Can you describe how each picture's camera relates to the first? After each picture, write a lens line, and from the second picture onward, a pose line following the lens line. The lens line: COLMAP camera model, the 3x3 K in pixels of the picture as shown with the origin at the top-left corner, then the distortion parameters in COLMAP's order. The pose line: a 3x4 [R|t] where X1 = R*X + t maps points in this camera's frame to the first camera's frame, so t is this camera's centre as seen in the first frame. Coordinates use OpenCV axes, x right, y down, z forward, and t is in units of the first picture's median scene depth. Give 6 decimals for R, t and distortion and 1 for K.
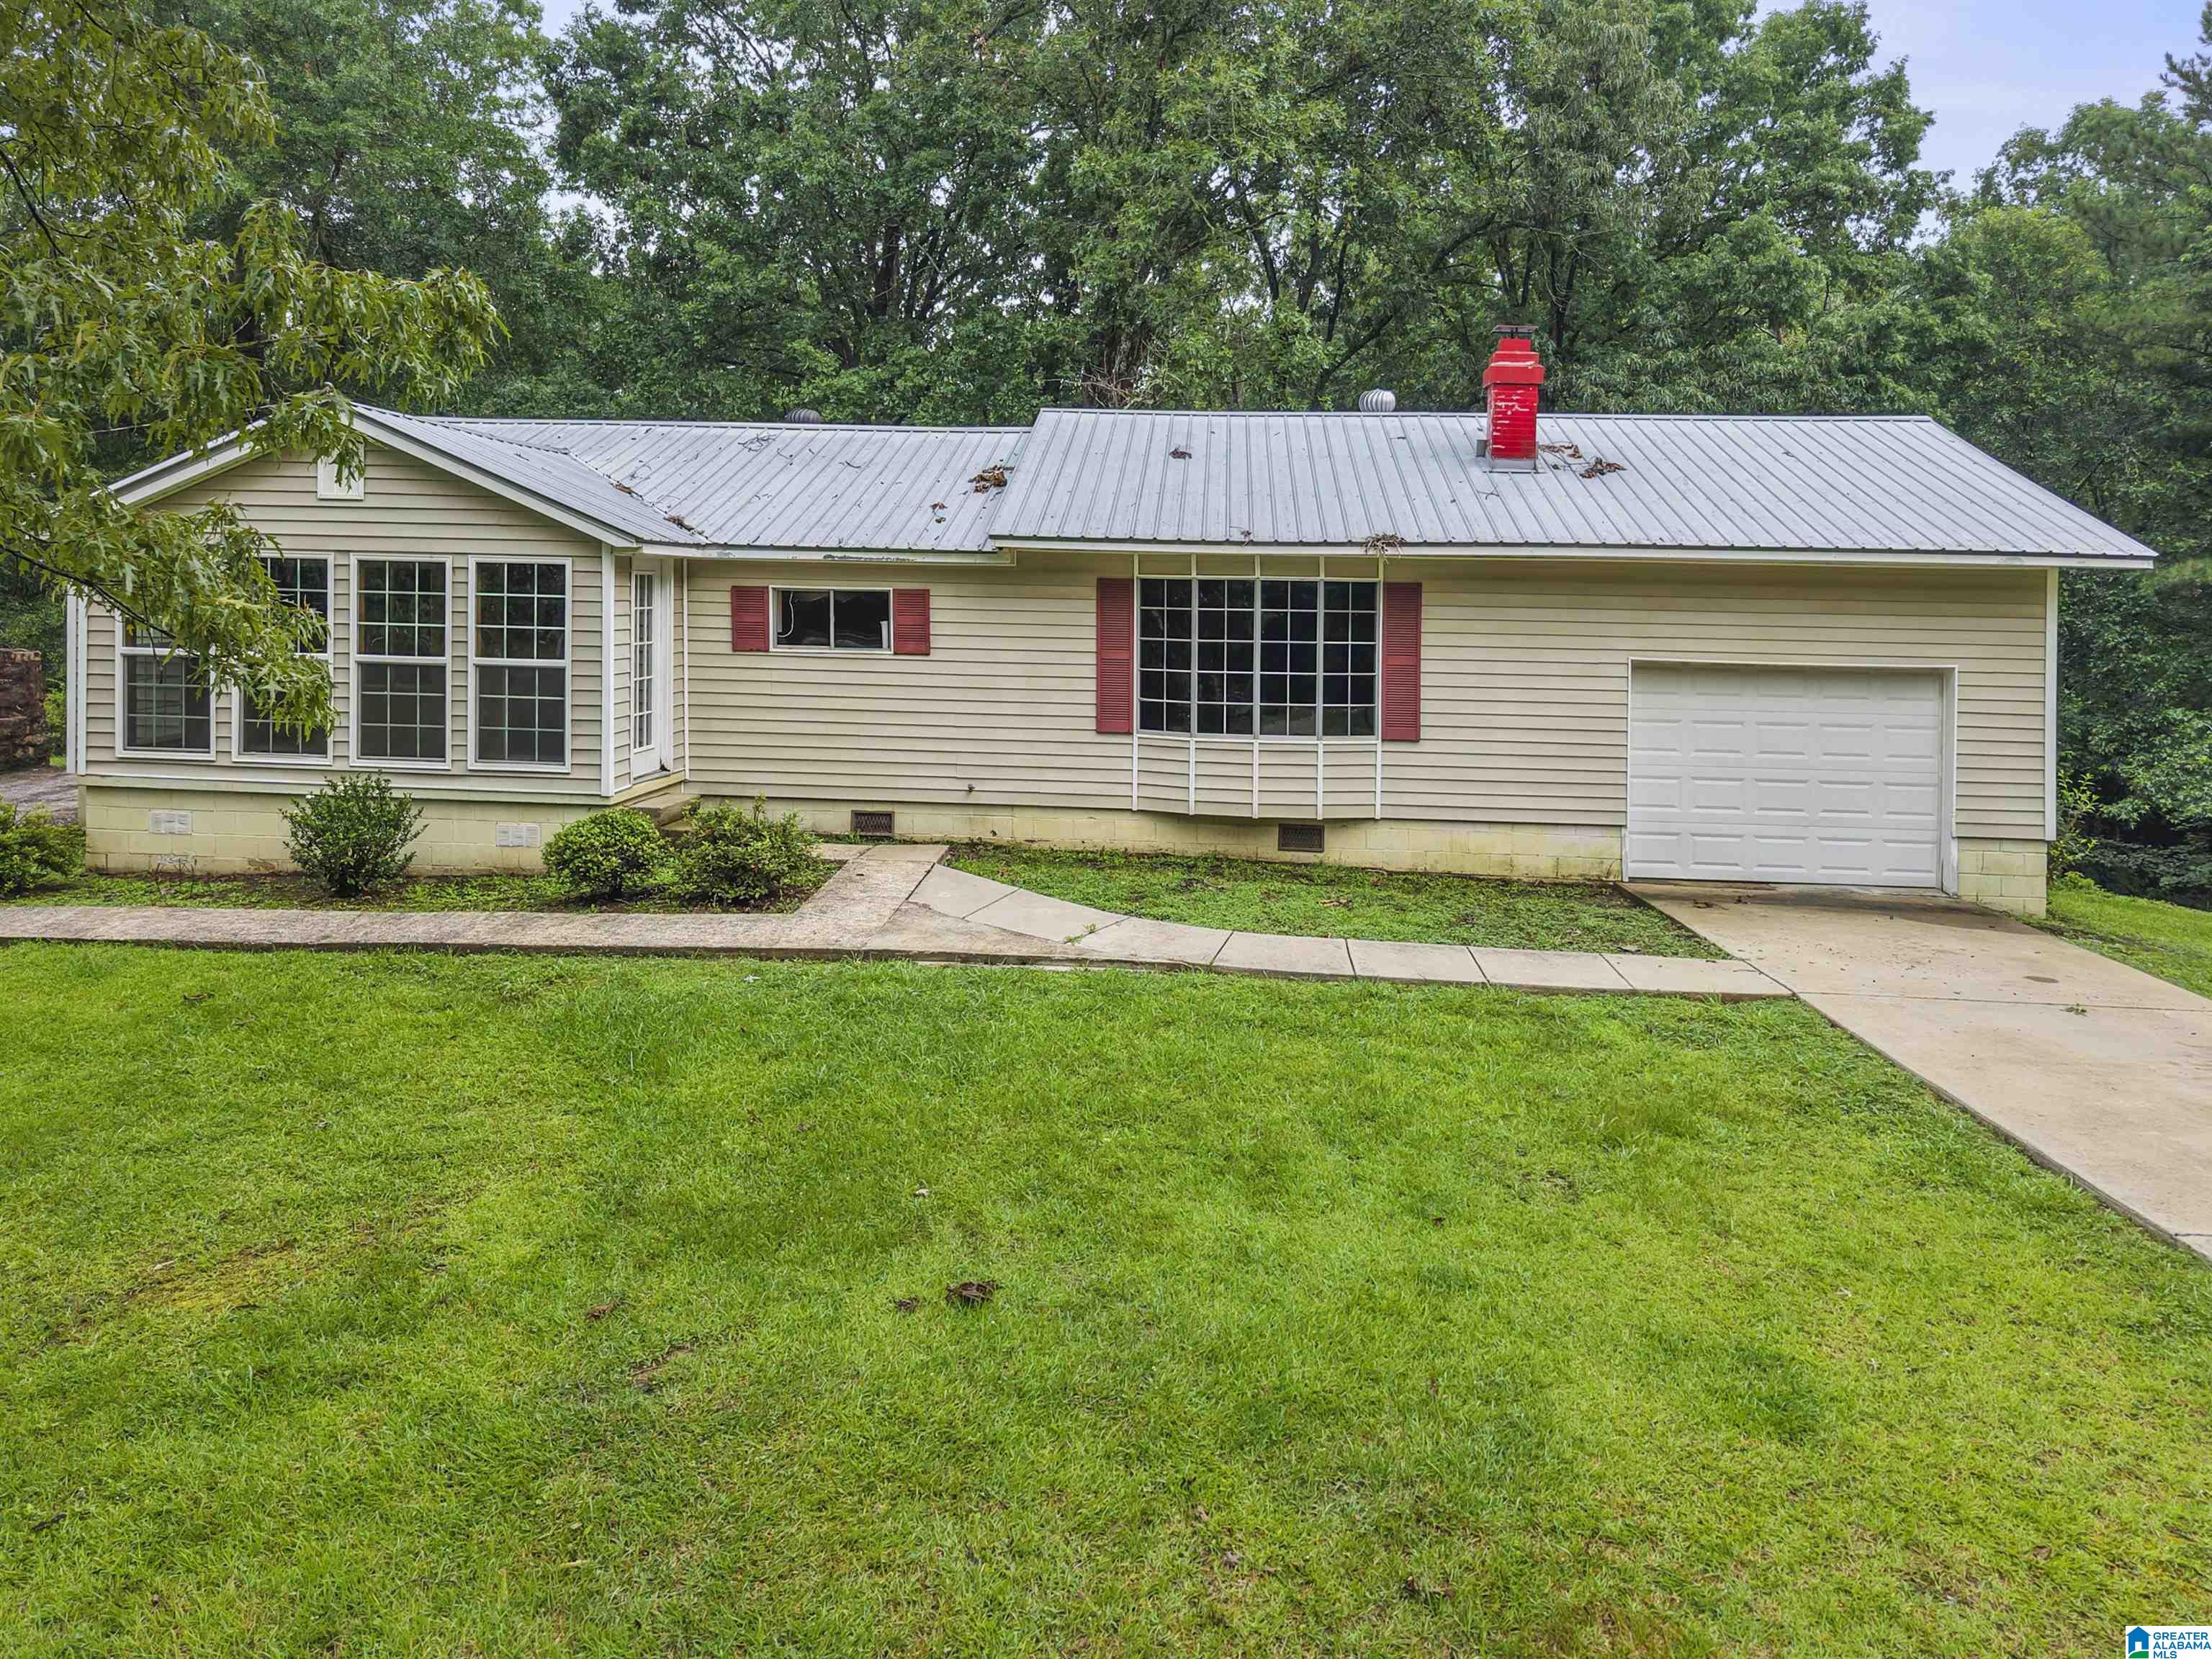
lens RADIAL K [[1560.4, 0, 1019.4], [0, 1560.4, 833.5], [0, 0, 1]] dist [0.104990, -0.211021]
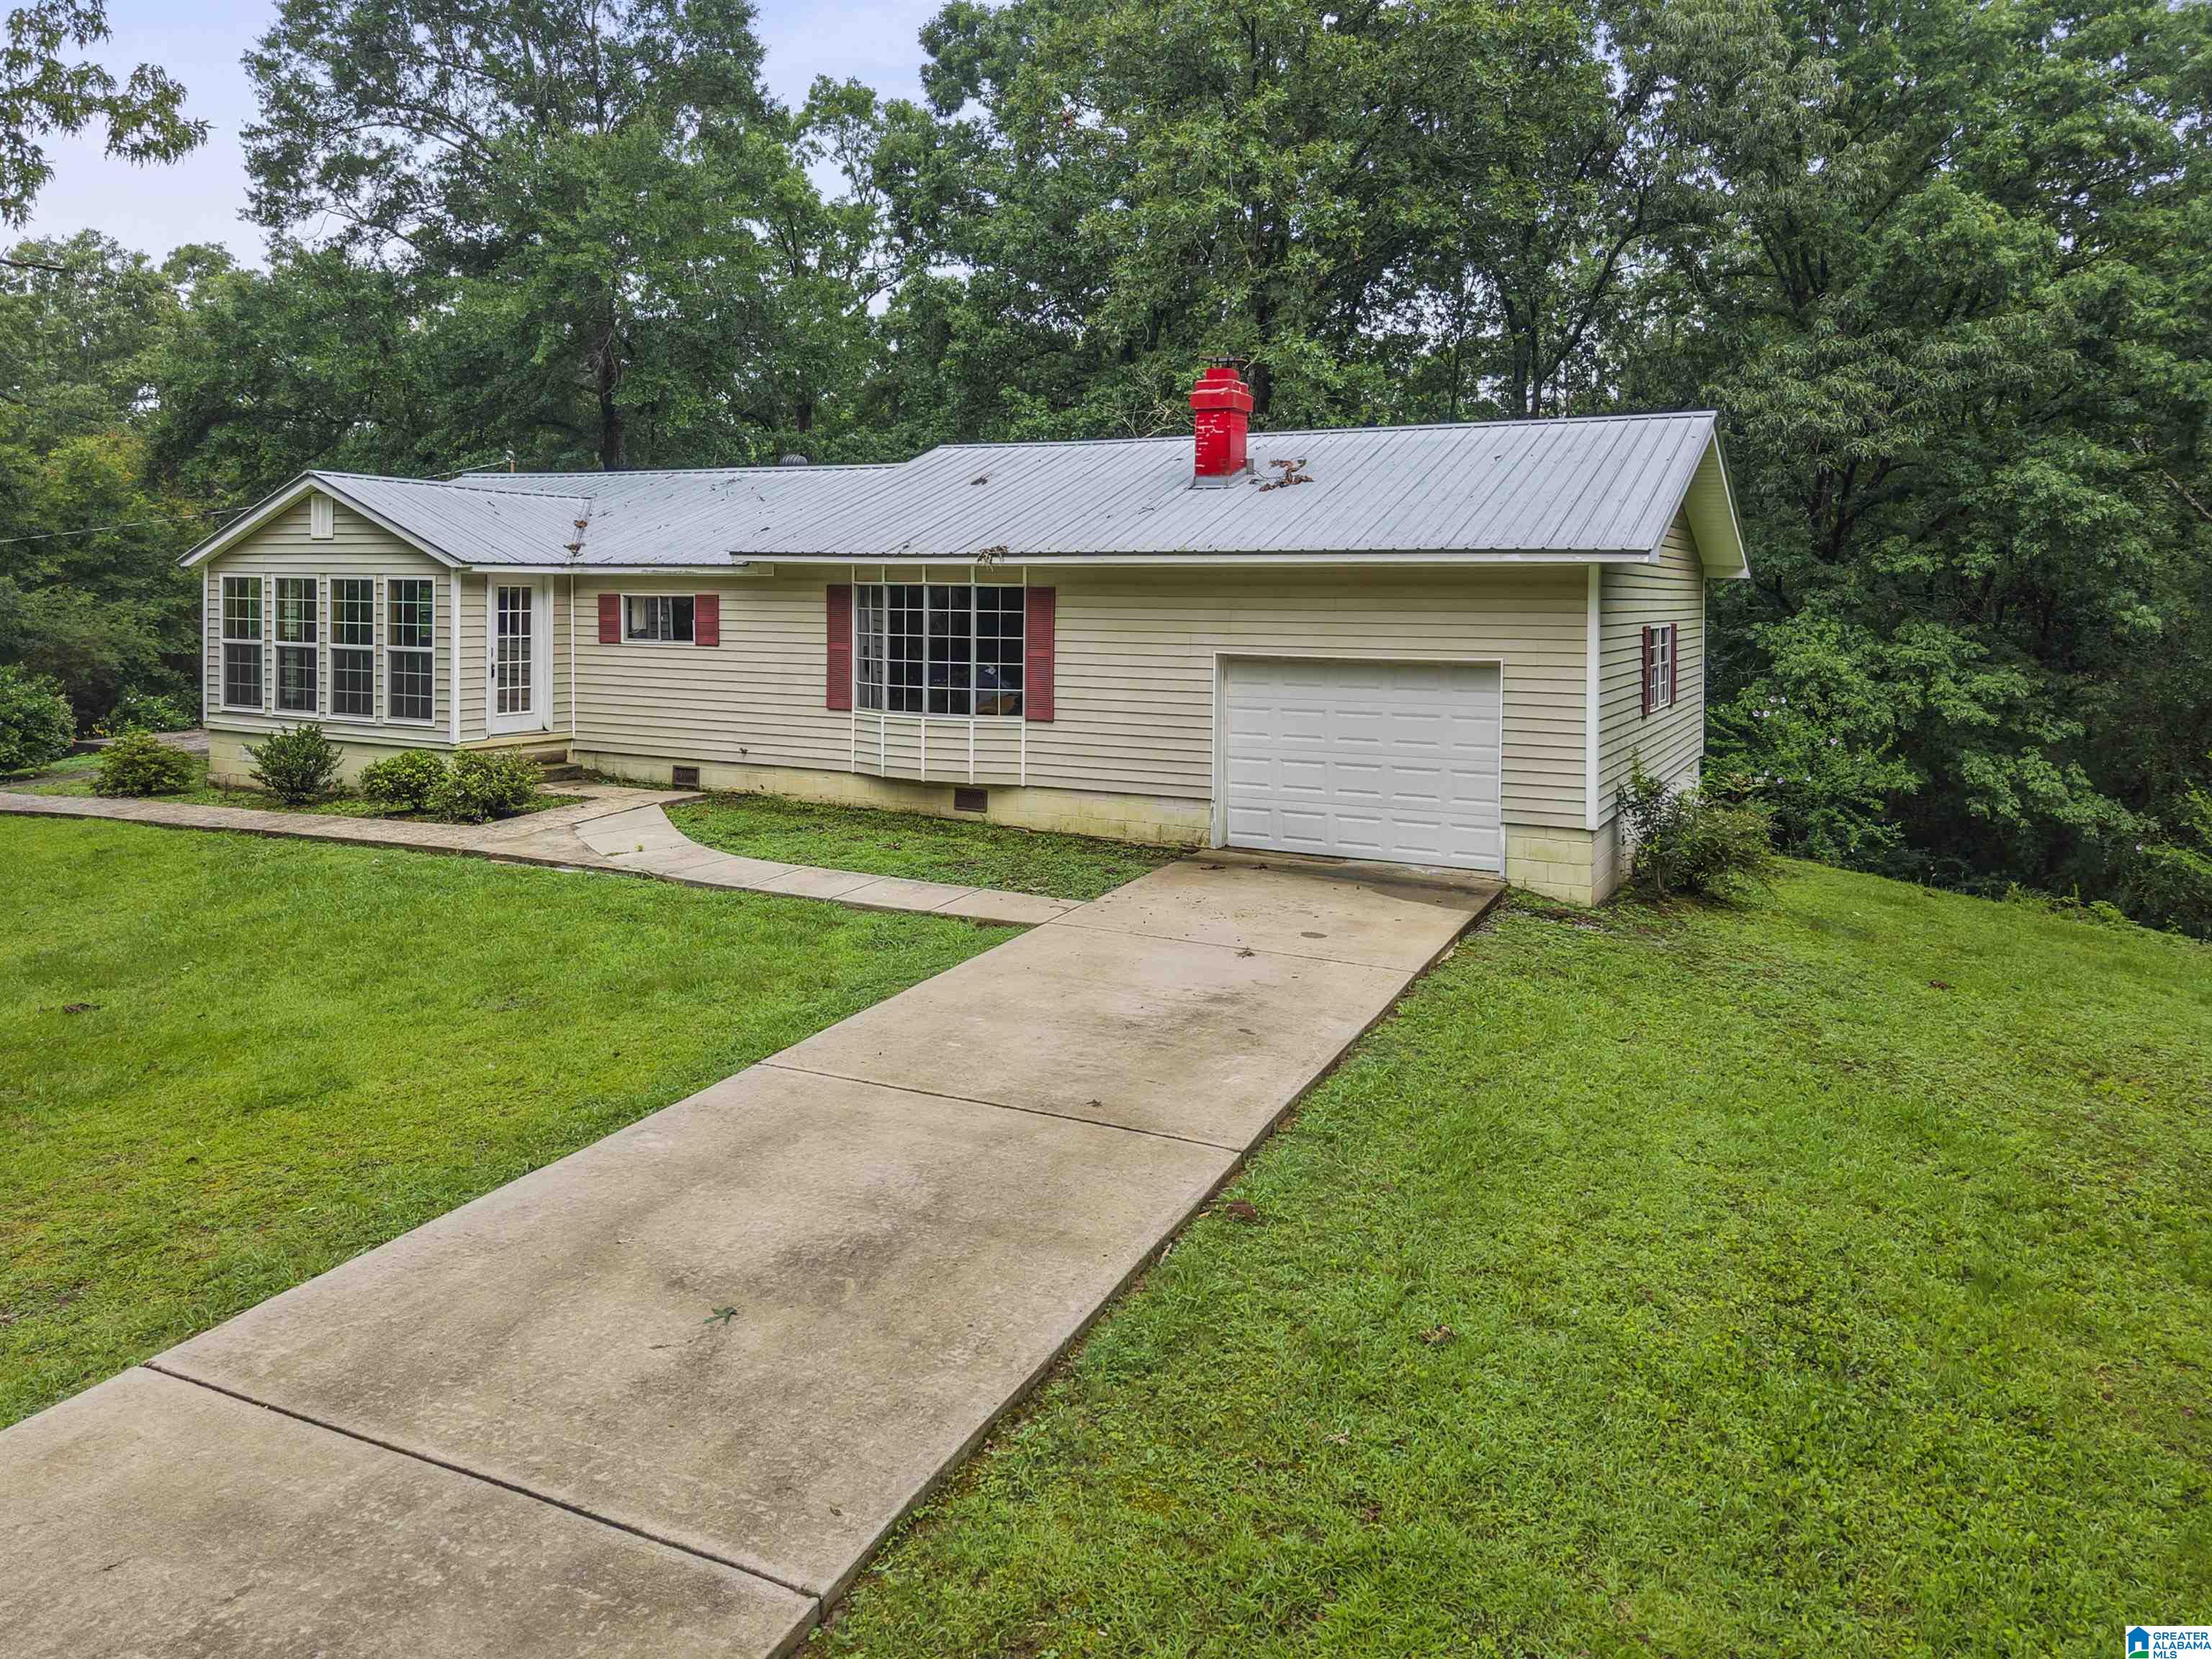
lens RADIAL K [[1528.7, 0, 1054.4], [0, 1528.7, 892.6], [0, 0, 1]] dist [0.009676, -0.005191]
pose [[0.921830, 0.064835, -0.382133, 0.698010], [-0.053028, 0.997736, 0.041361, 0.021847], [0.383950, -0.017864, 0.923181, -0.062704]]
